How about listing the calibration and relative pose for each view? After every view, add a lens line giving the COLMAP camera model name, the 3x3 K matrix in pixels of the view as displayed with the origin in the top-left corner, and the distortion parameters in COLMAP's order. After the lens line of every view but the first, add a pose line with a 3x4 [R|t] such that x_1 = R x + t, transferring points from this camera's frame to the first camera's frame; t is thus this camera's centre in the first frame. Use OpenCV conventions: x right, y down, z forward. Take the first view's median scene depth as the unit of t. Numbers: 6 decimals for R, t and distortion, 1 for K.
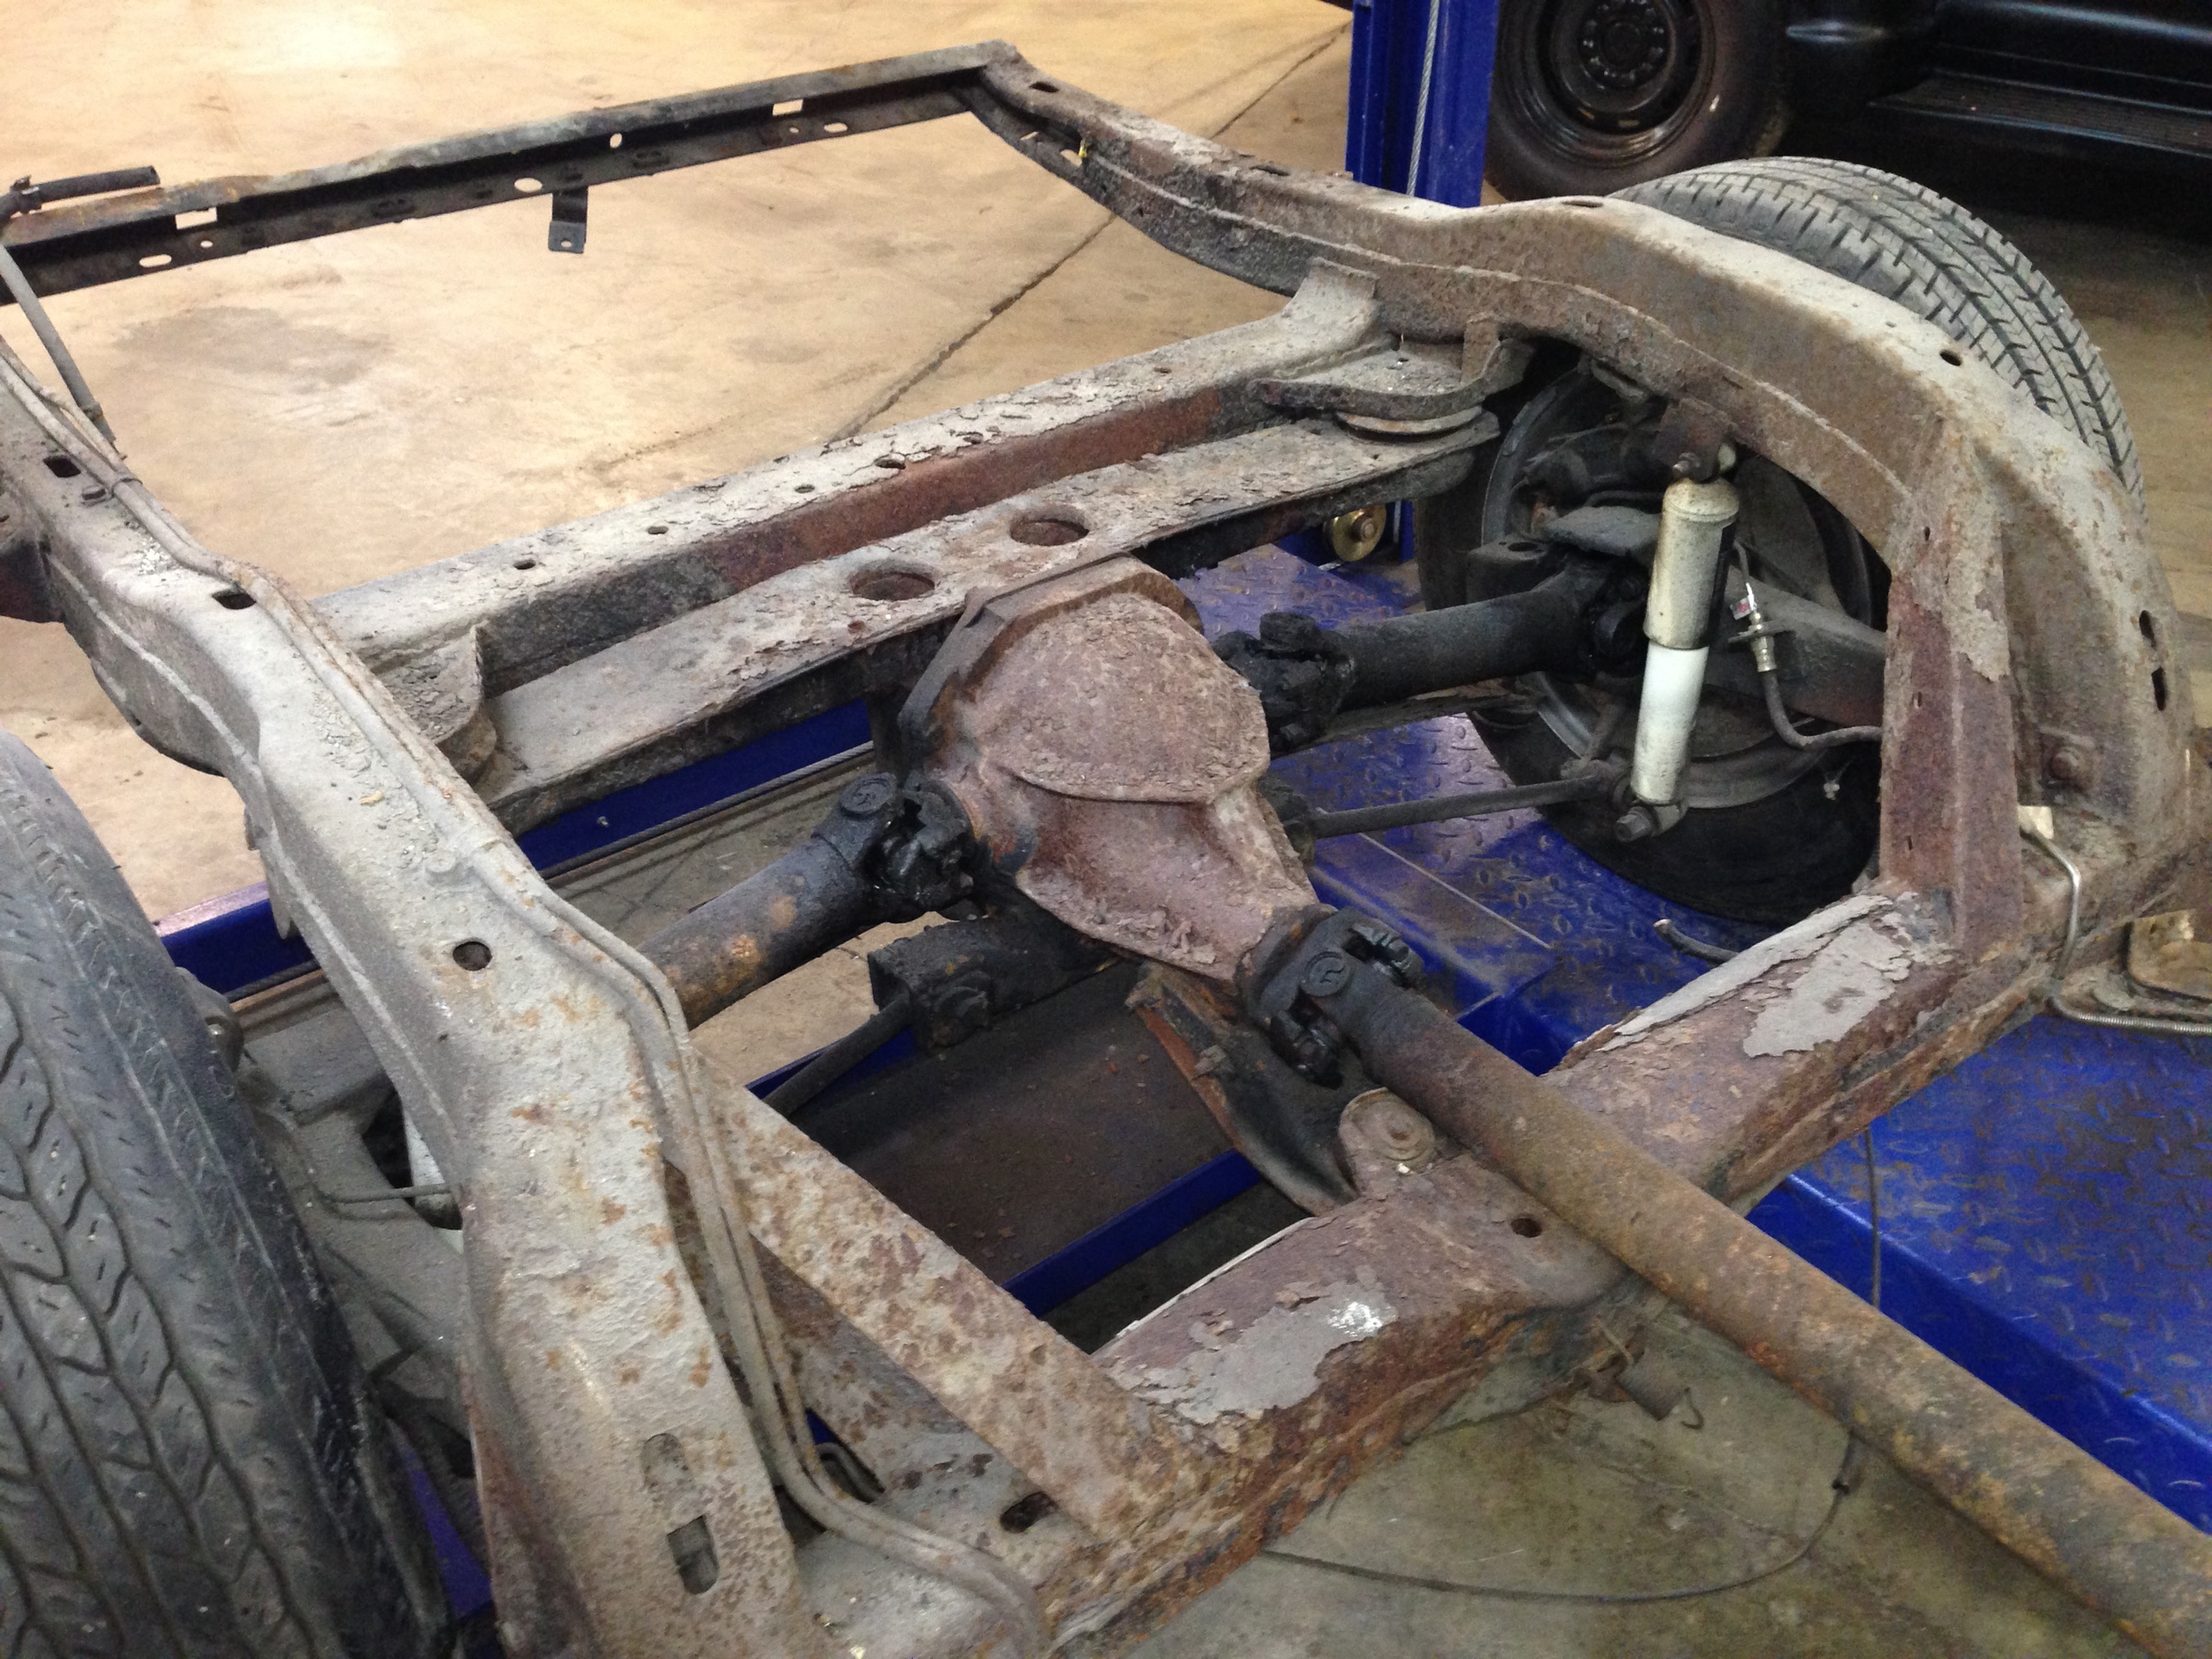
lens RADIAL K [[1935.3, 0, 1106.0], [0, 1935.3, 829.5], [0, 0, 1]] dist [0.118371, -0.181304]
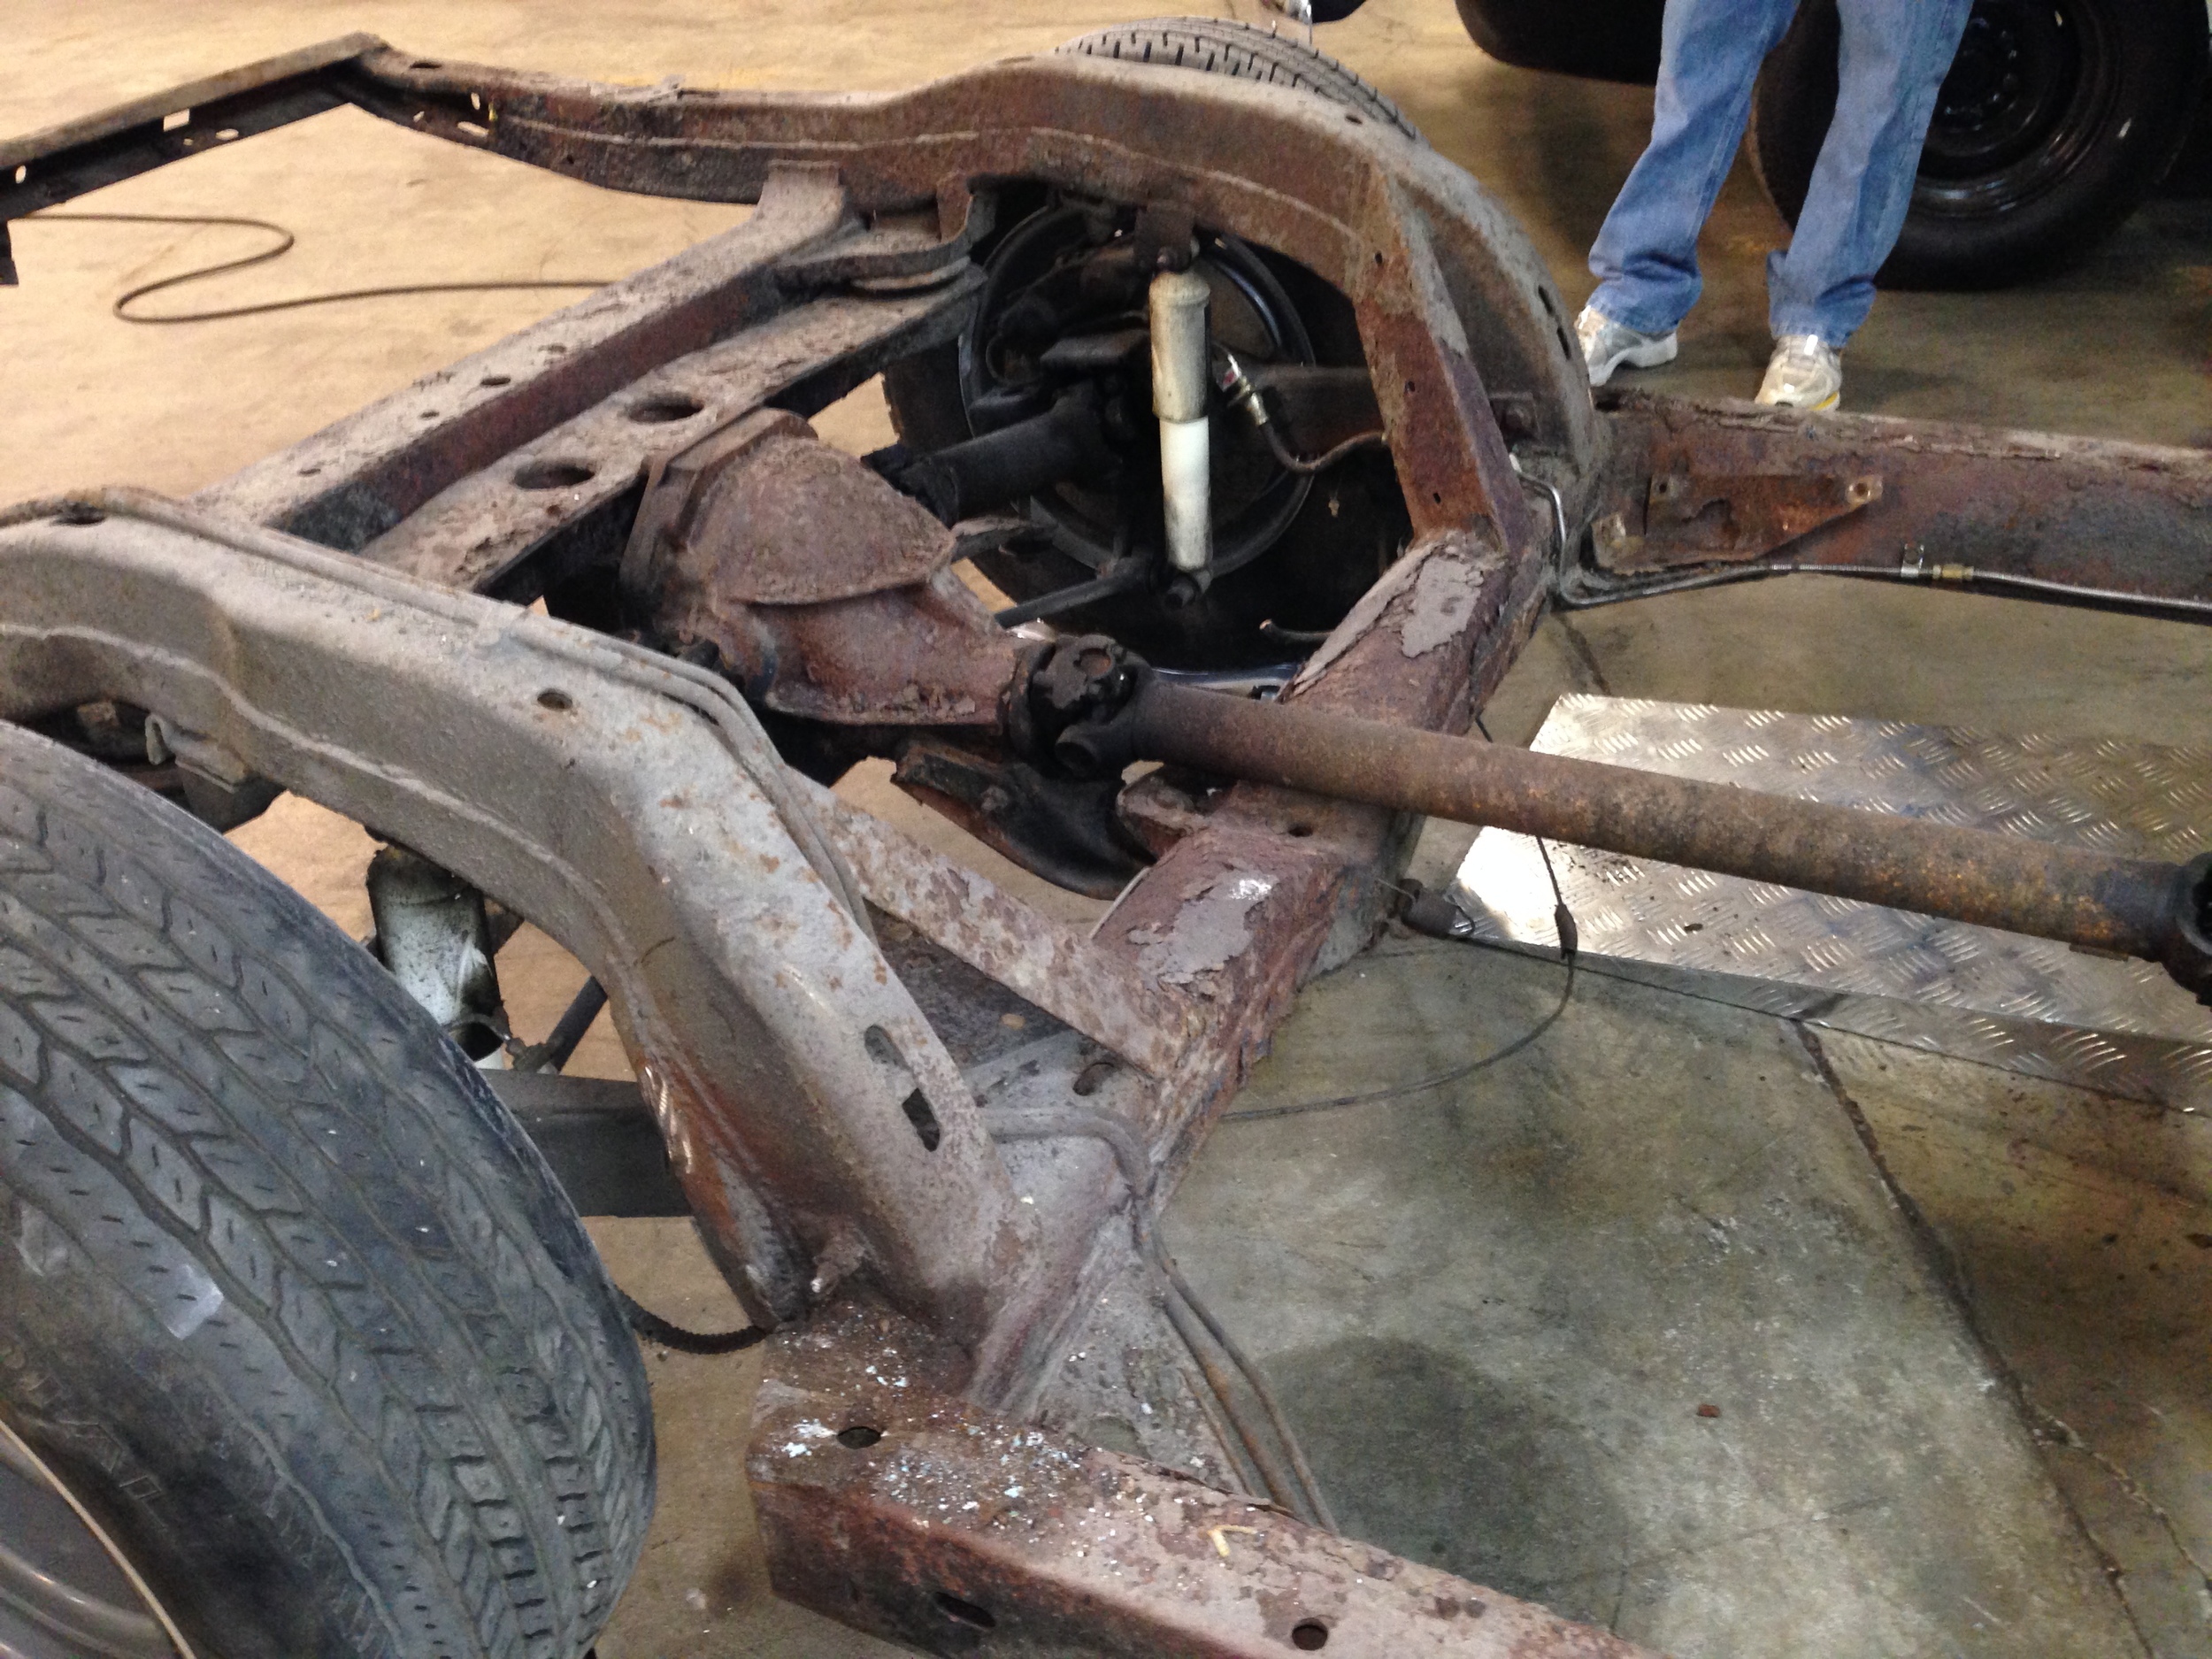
lens RADIAL K [[1957.8, 0, 1106.0], [0, 1957.8, 829.5], [0, 0, 1]] dist [0.044514, -0.010066]
pose [[0.897821, -0.273635, 0.345023, -0.273211], [0.282119, 0.959015, 0.026454, 0.117698], [-0.338120, 0.073587, 0.938222, -0.090728]]
